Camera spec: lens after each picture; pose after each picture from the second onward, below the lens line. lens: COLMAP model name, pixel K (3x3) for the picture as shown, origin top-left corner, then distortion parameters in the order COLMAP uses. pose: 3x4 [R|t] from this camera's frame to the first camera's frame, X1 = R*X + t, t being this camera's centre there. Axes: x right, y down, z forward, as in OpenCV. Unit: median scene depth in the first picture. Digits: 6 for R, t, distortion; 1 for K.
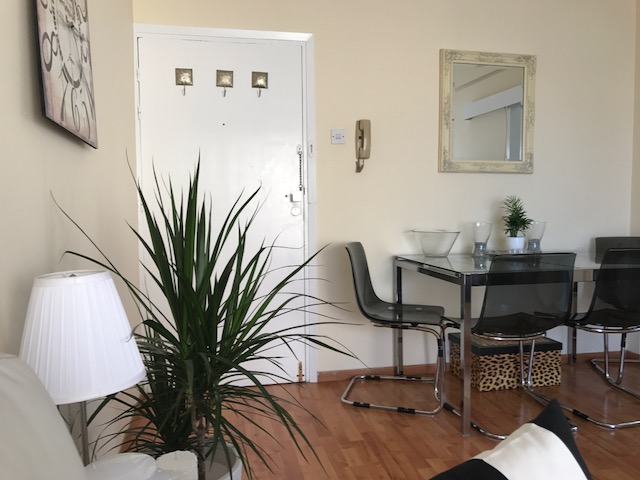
lens RADIAL K [[524.2, 0, 319.3], [0, 524.2, 240.6], [0, 0, 1]] dist [0.036442, -0.048744]
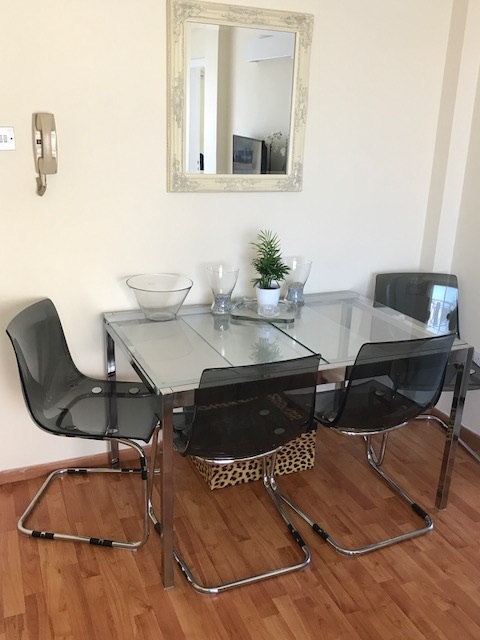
lens RADIAL K [[617.2, 0, 241.4], [0, 617.2, 320.1], [0, 0, 1]] dist [0.009310, 0.000000]
pose [[0.981483, -0.020682, 0.190430, 0.173592], [-0.028565, 0.967233, 0.252277, -0.183526], [-0.189408, -0.253045, 0.948732, 0.179751]]
